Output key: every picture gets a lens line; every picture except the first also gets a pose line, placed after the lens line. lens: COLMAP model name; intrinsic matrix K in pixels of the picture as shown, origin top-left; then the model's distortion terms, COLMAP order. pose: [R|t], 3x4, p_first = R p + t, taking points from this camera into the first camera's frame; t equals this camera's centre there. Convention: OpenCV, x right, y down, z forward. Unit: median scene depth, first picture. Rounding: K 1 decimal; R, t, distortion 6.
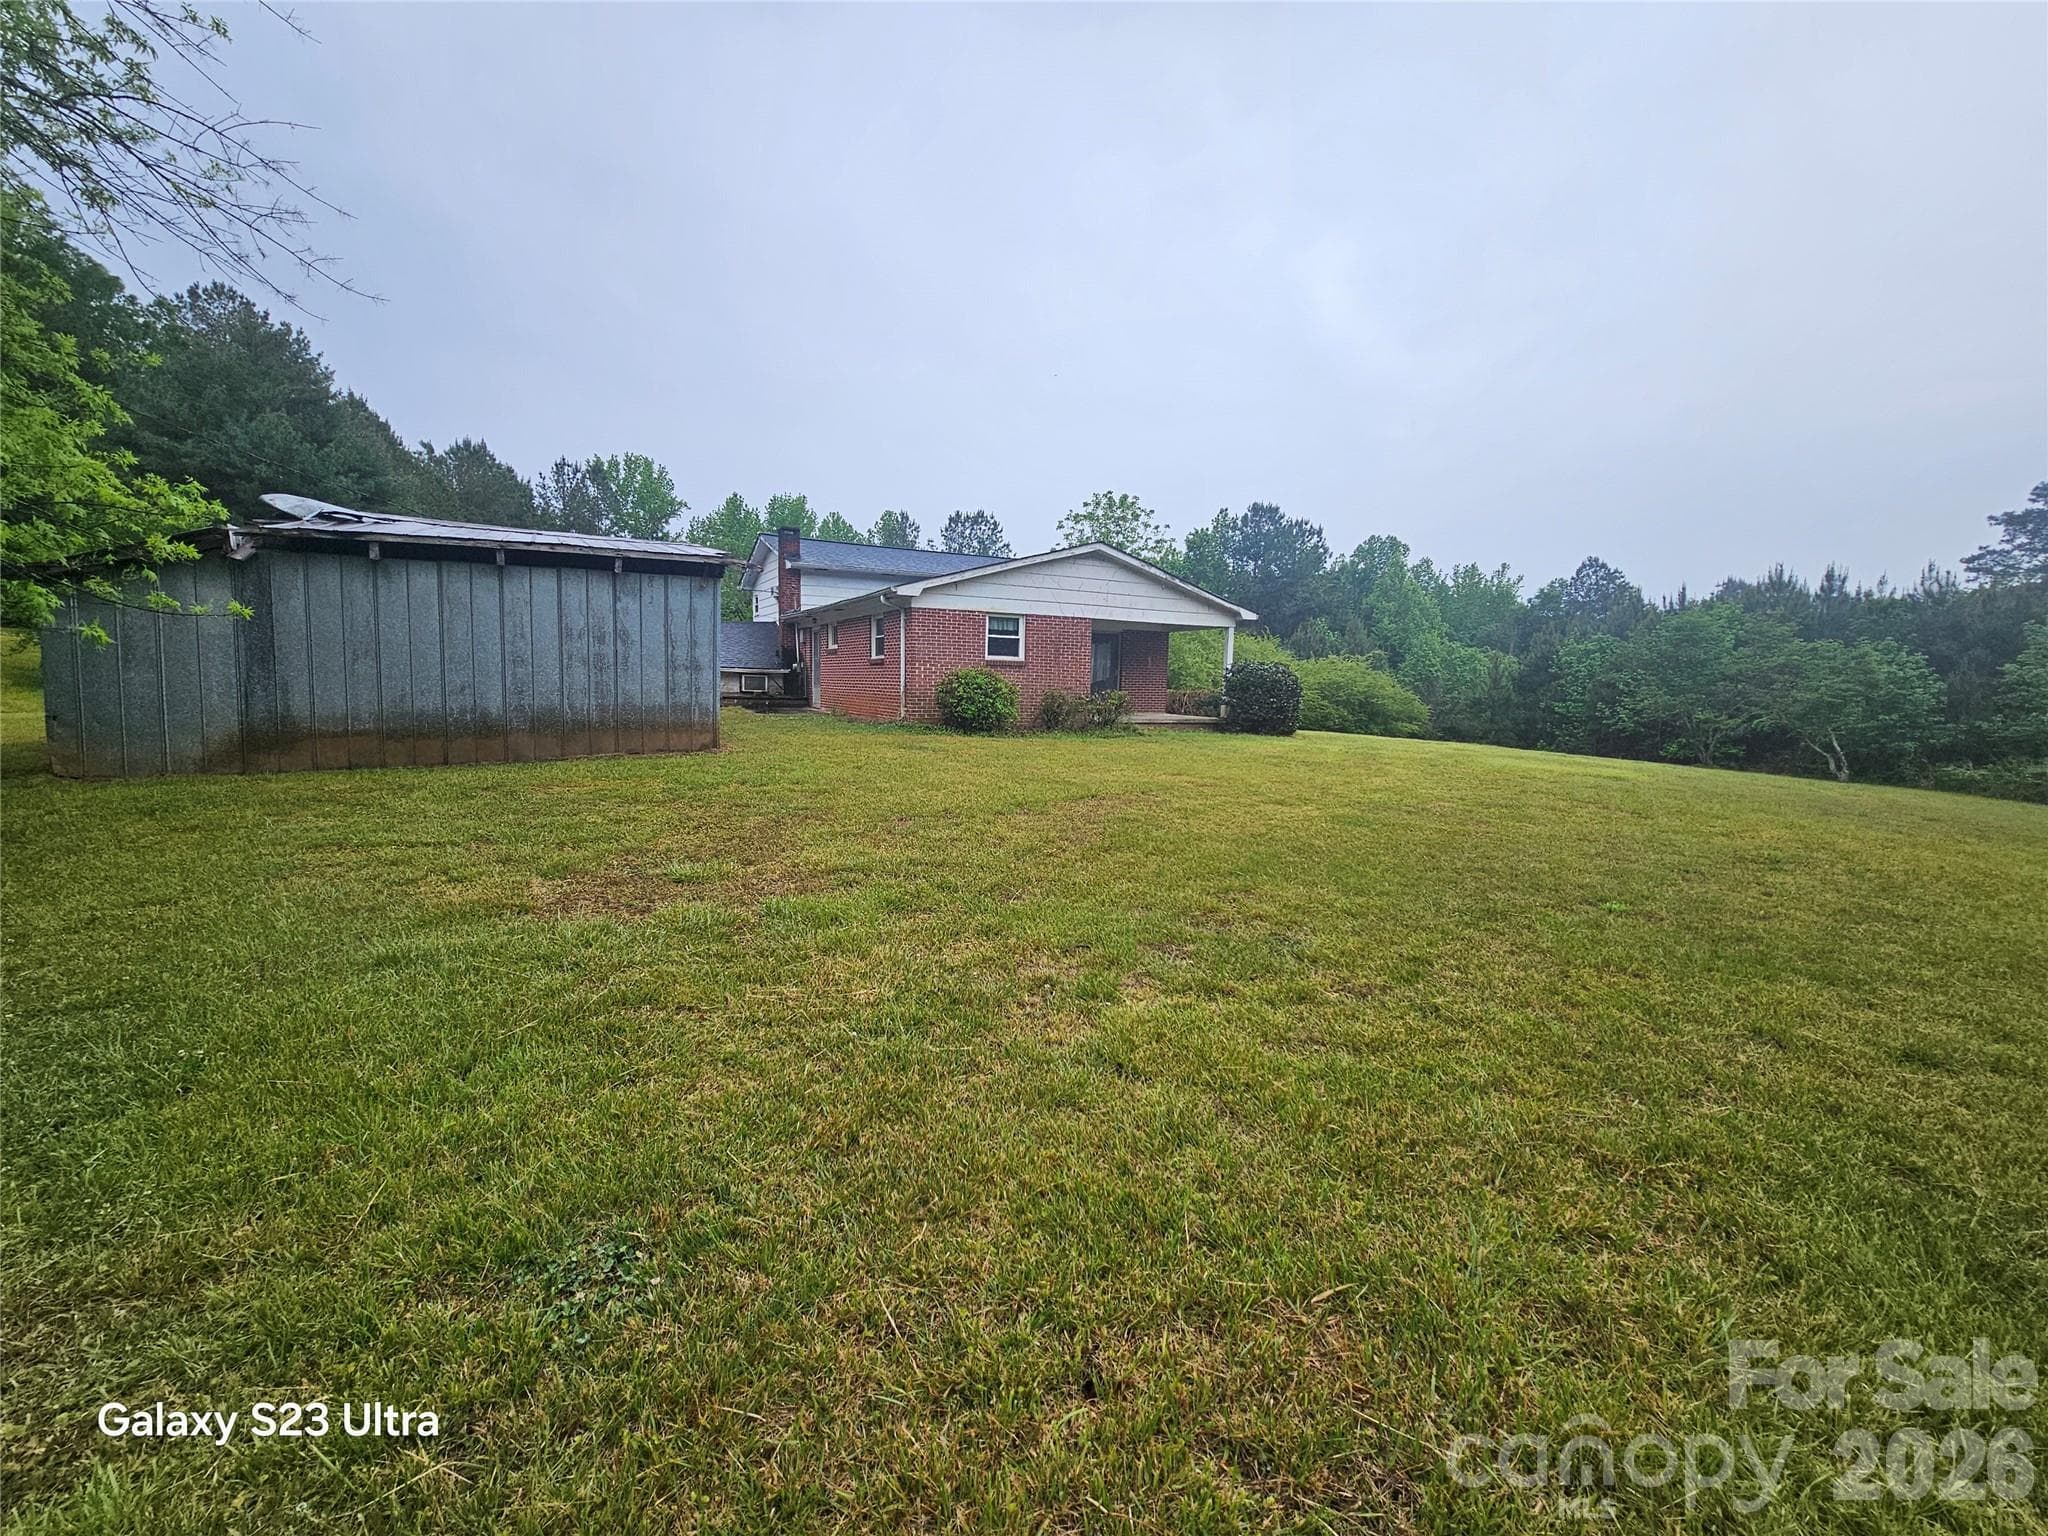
lens RADIAL K [[837.6, 0, 1016.2], [0, 837.6, 766.3], [0, 0, 1]] dist [-0.001136, -0.000798]
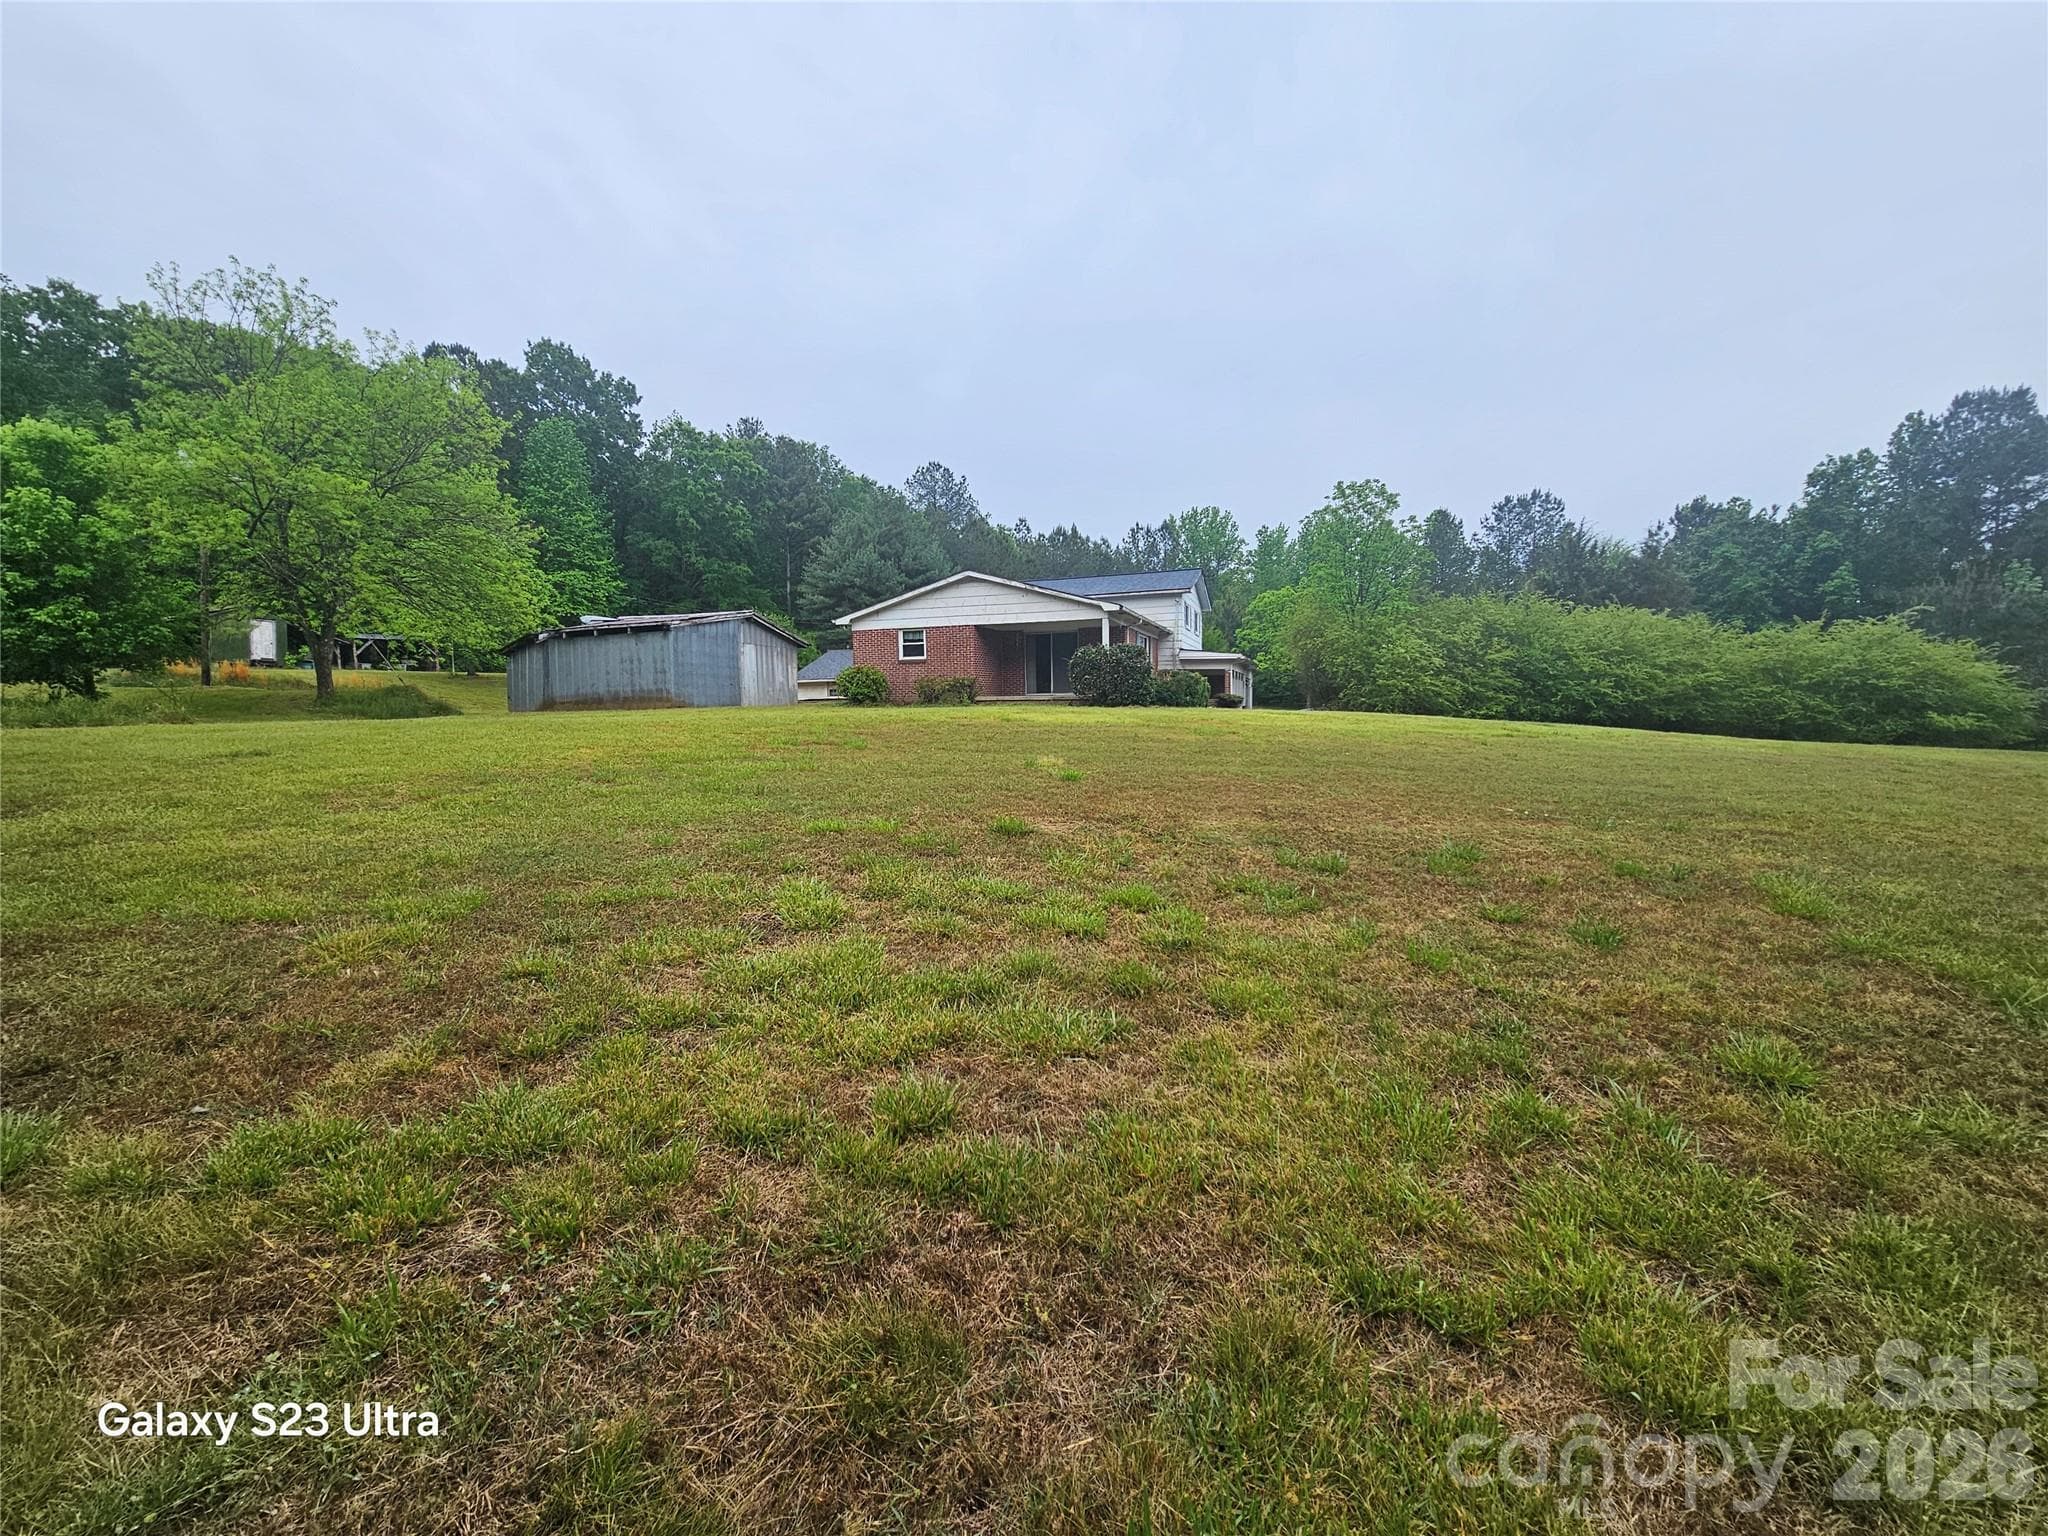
lens RADIAL K [[837.6, 0, 1016.2], [0, 837.6, 766.3], [0, 0, 1]] dist [-0.001136, -0.000798]
pose [[0.676131, 0.024309, -0.736380, 1.127959], [-0.045703, 0.998915, -0.008988, 0.064905], [0.735362, 0.039732, 0.676508, 0.118804]]
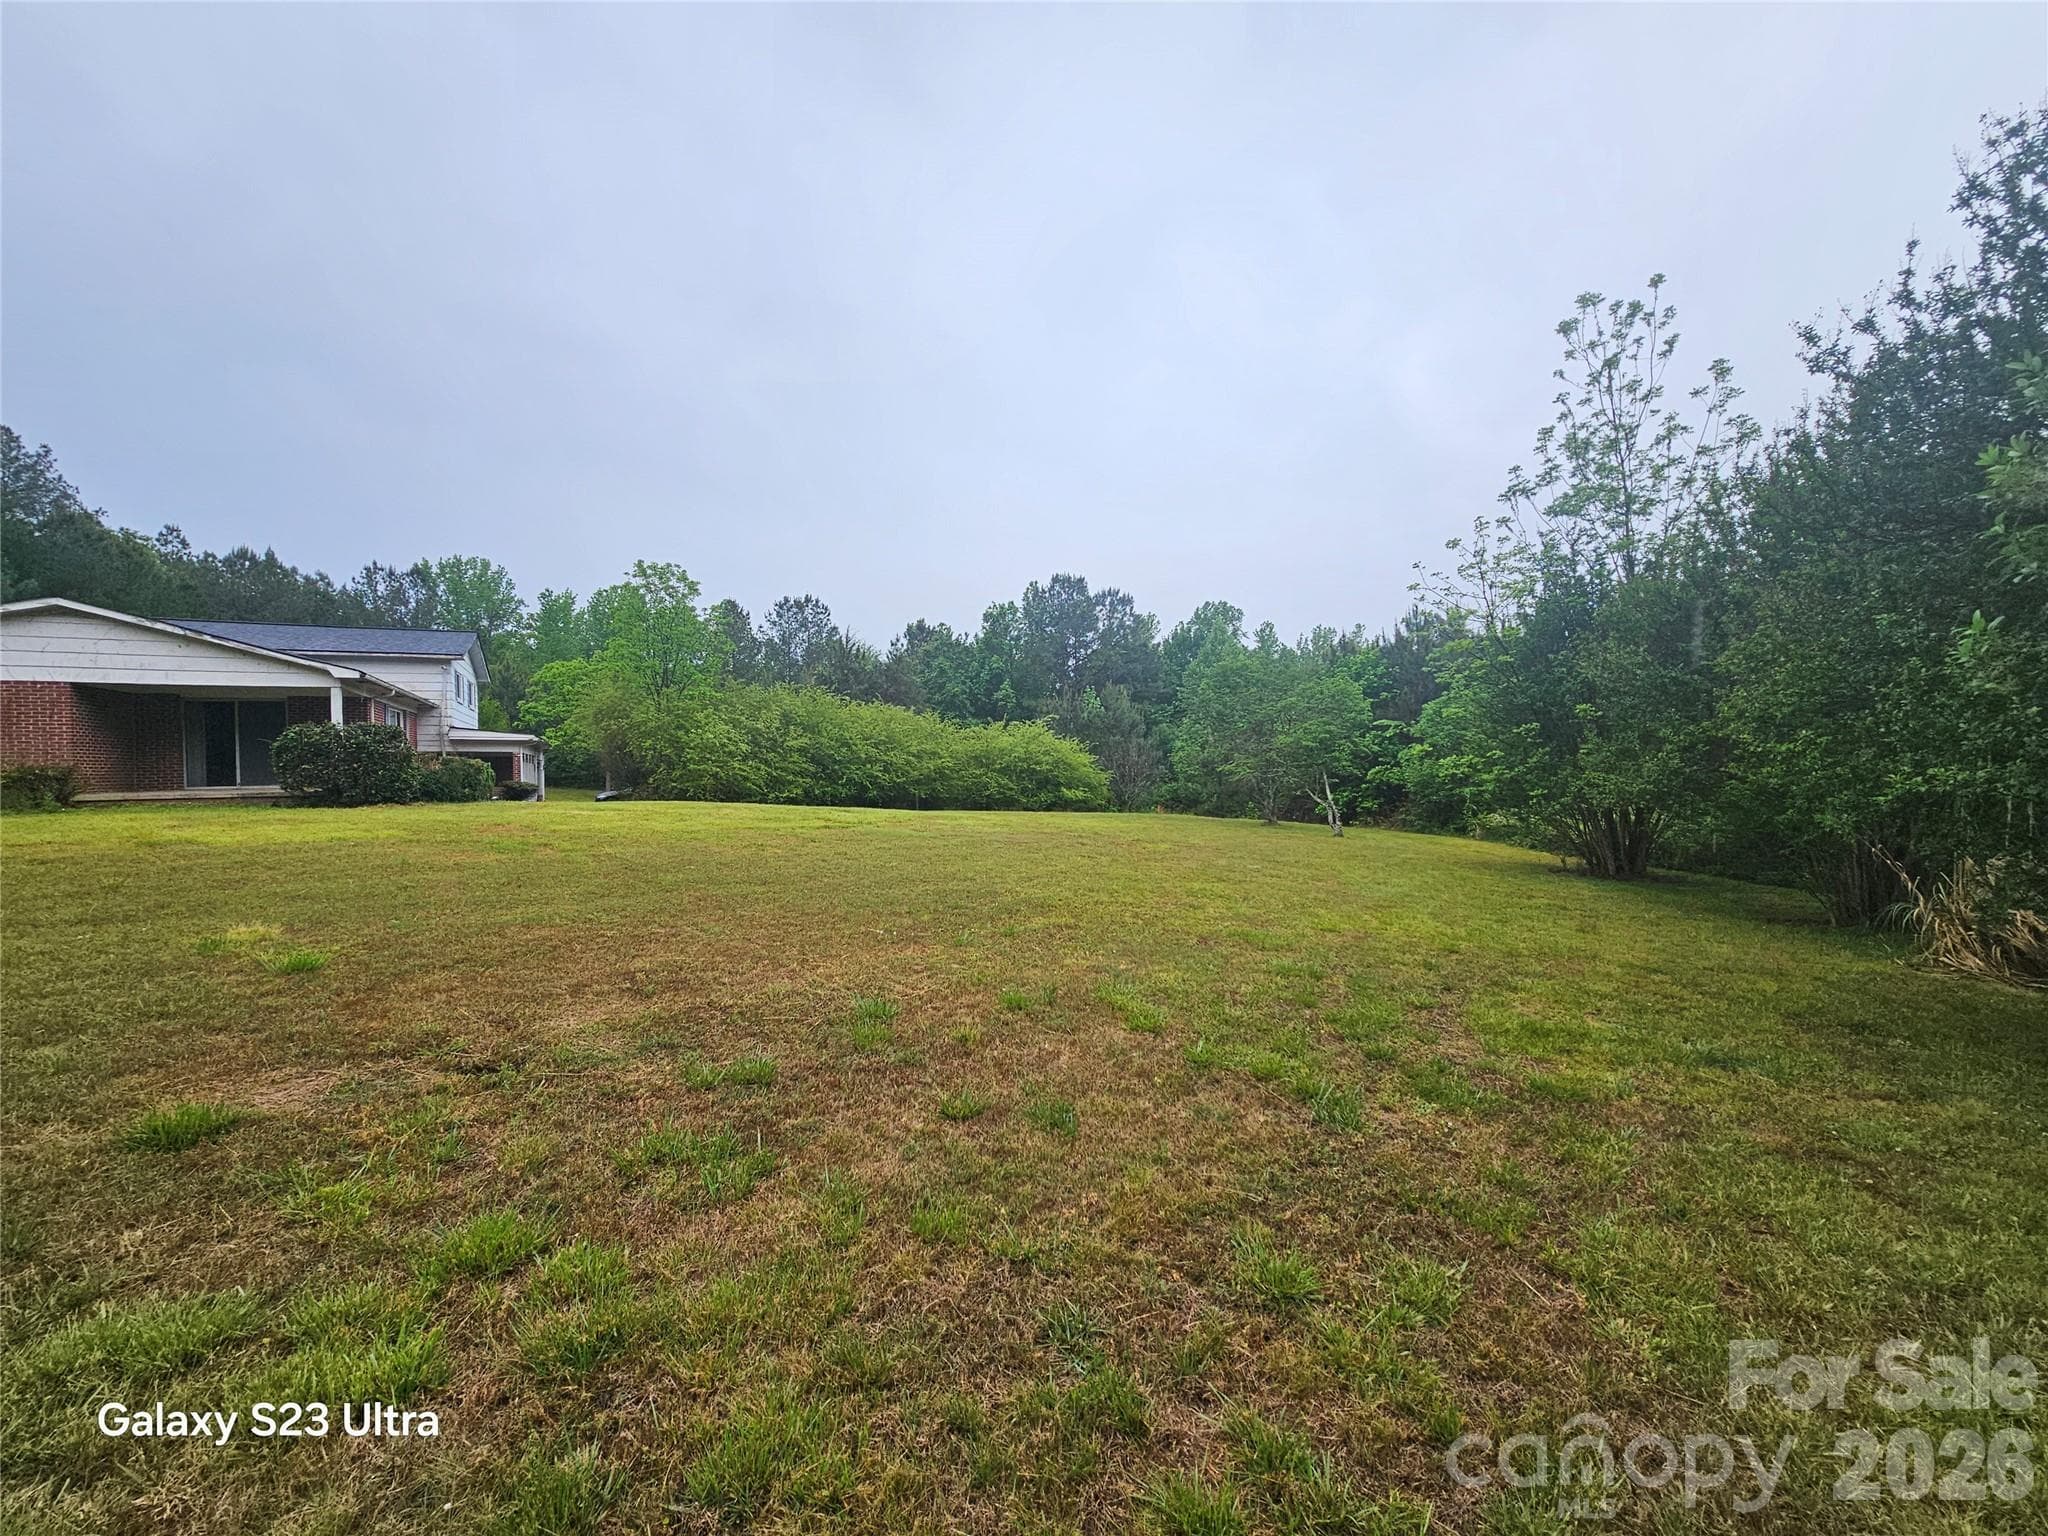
lens RADIAL K [[835.1, 0, 1018.6], [0, 835.1, 768.5], [0, 0, 1]] dist [-0.000423, 0.000530]
pose [[0.998837, -0.039630, -0.027462, 1.075088], [0.036784, 0.994570, -0.097350, 0.035540], [0.031171, 0.096227, 0.994871, 0.158755]]
